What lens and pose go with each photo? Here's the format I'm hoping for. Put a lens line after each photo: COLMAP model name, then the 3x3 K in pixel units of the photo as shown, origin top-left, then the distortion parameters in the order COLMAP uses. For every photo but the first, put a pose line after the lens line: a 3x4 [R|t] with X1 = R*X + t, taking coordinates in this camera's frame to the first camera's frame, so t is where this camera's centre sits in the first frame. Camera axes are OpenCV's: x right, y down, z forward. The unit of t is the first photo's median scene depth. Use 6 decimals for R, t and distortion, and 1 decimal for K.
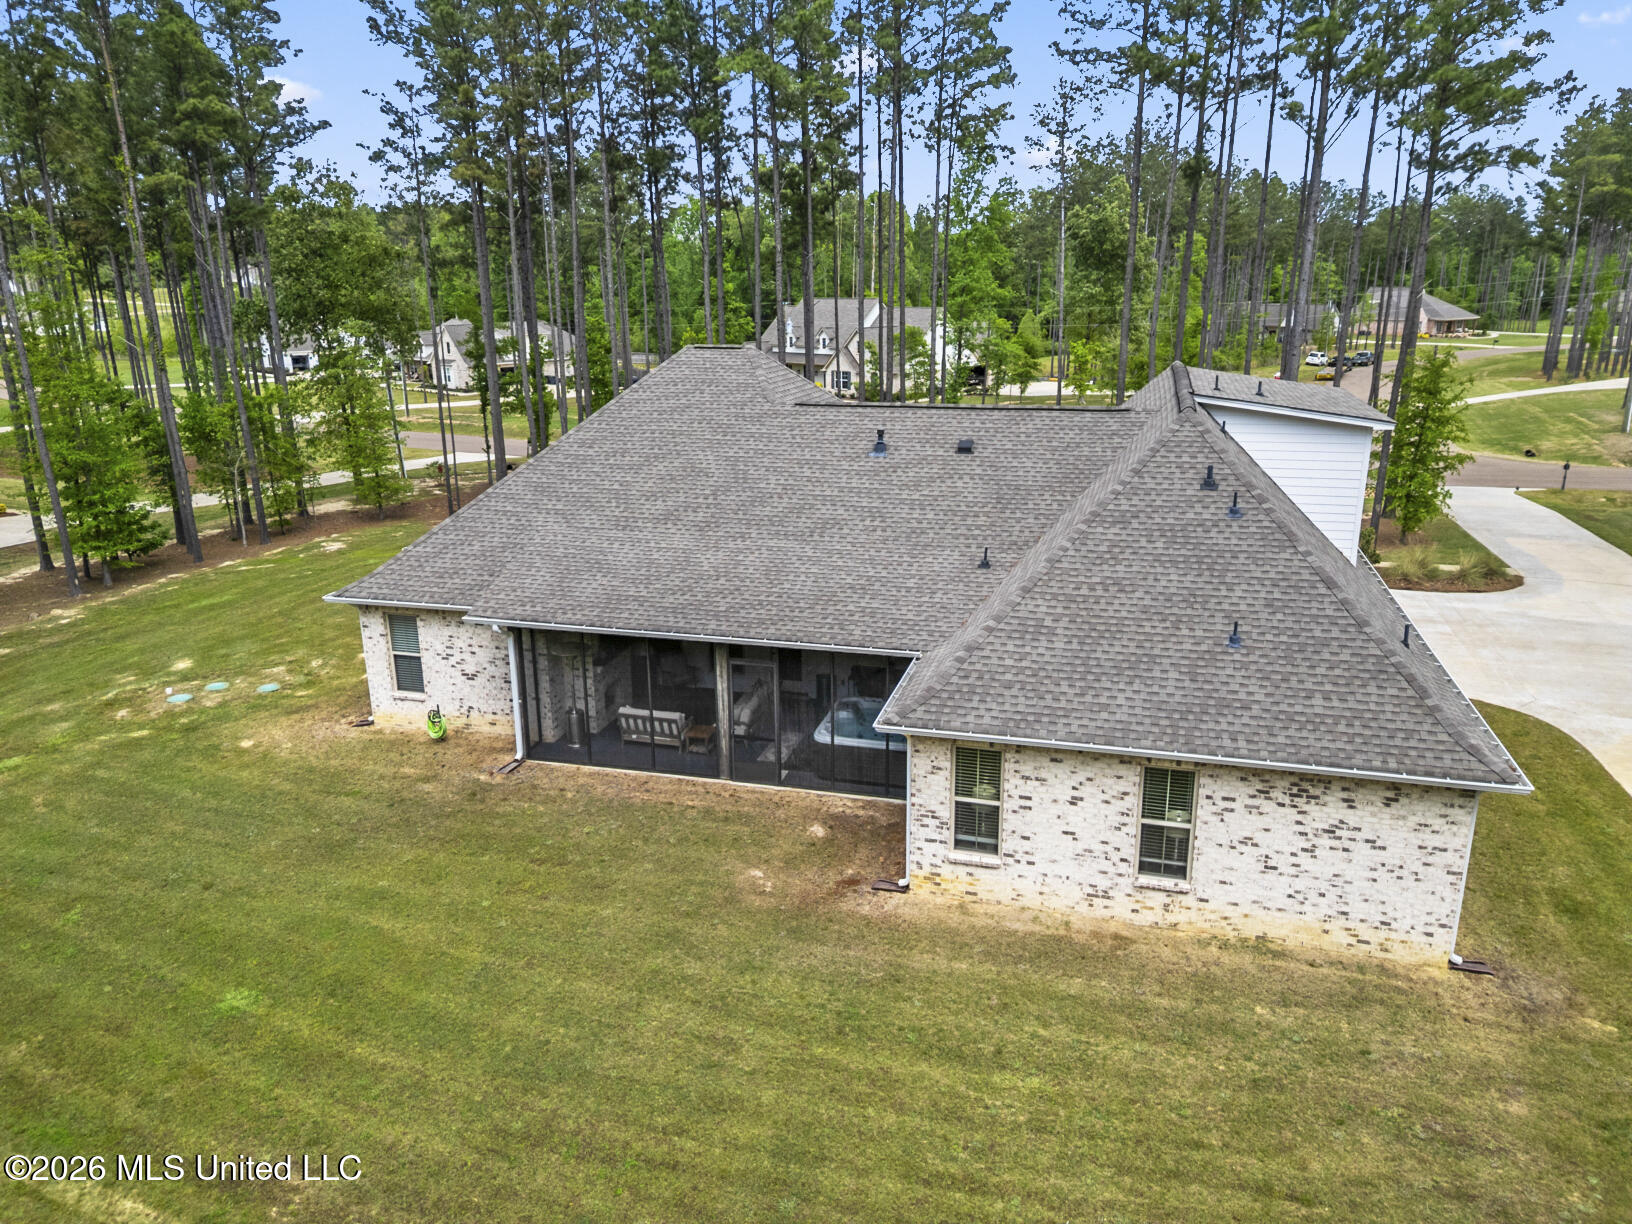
lens RADIAL K [[1118.7, 0, 810.6], [0, 1118.7, 575.7], [0, 0, 1]] dist [0.077972, -0.058256]
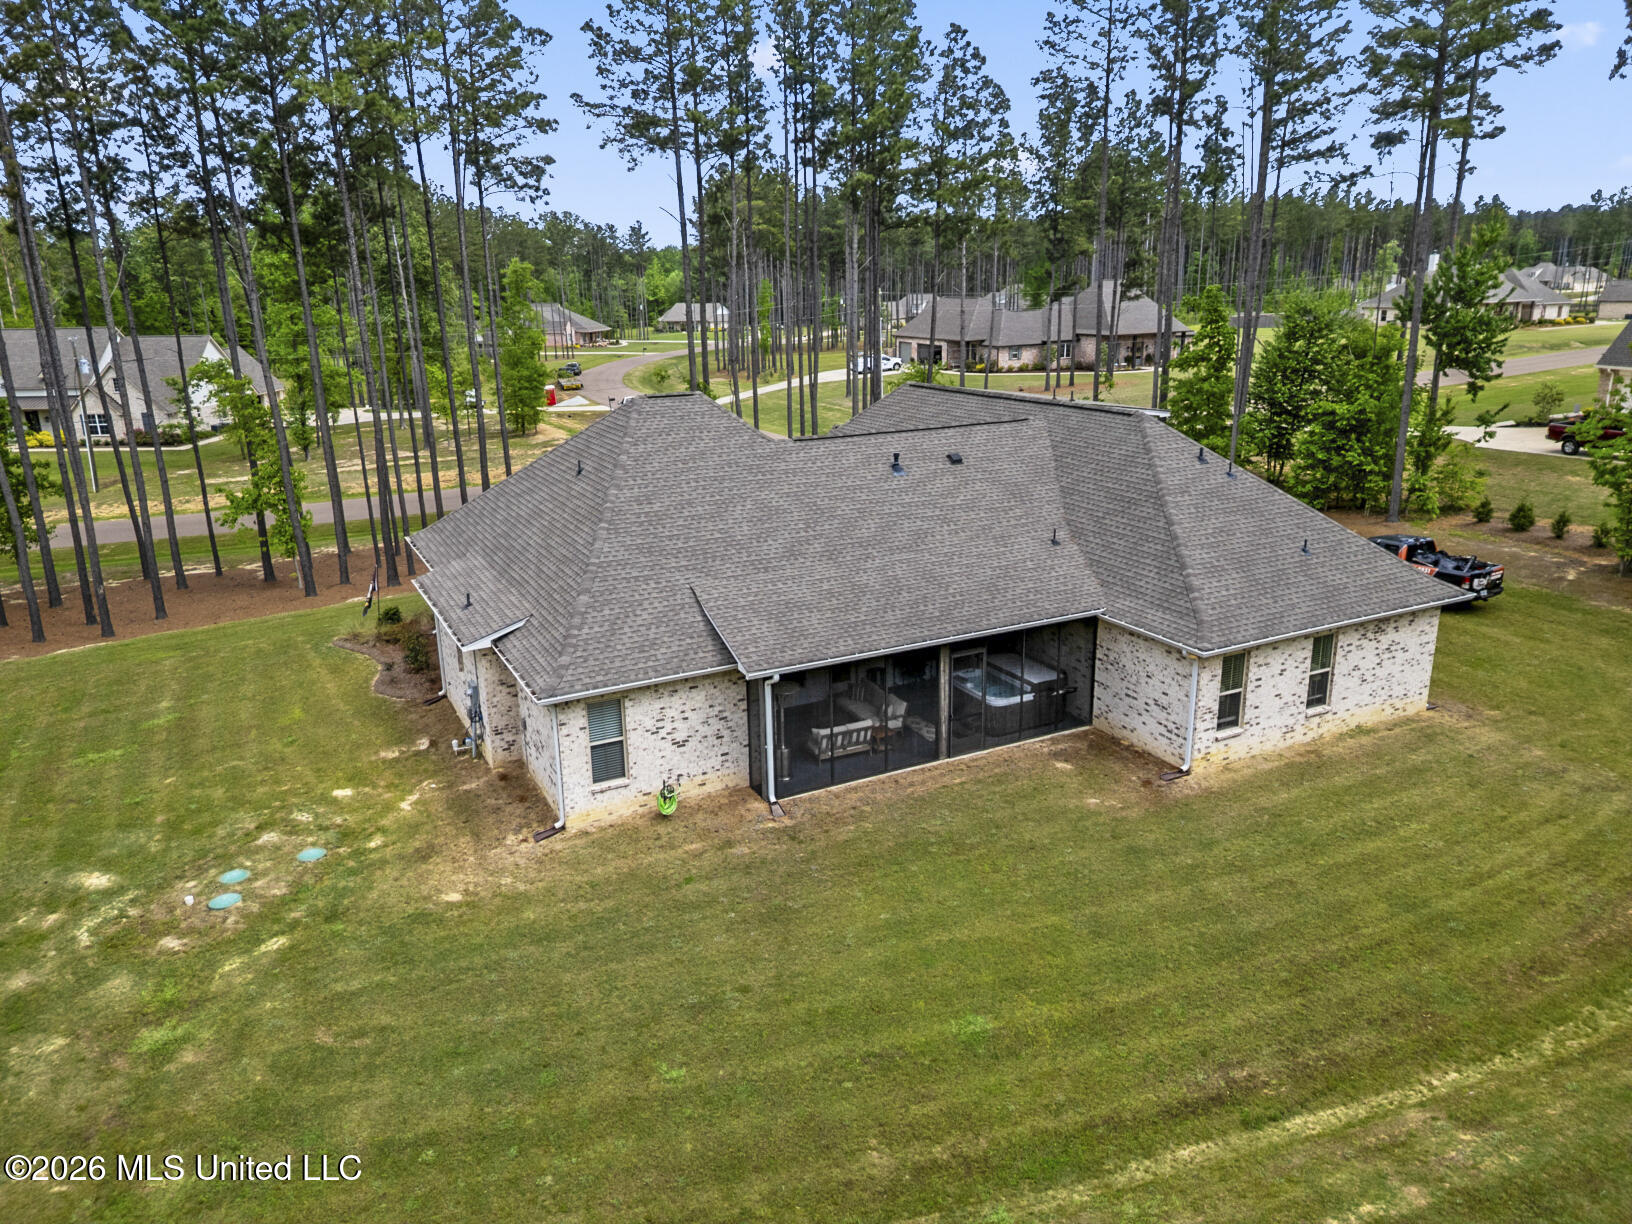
lens RADIAL K [[1118.7, 0, 810.6], [0, 1118.7, 575.7], [0, 0, 1]] dist [0.077972, -0.058256]
pose [[0.743655, -0.176820, 0.644757, -0.934516], [0.184244, 0.981250, 0.056595, -0.101576], [-0.642675, 0.076706, 0.762290, 0.188721]]
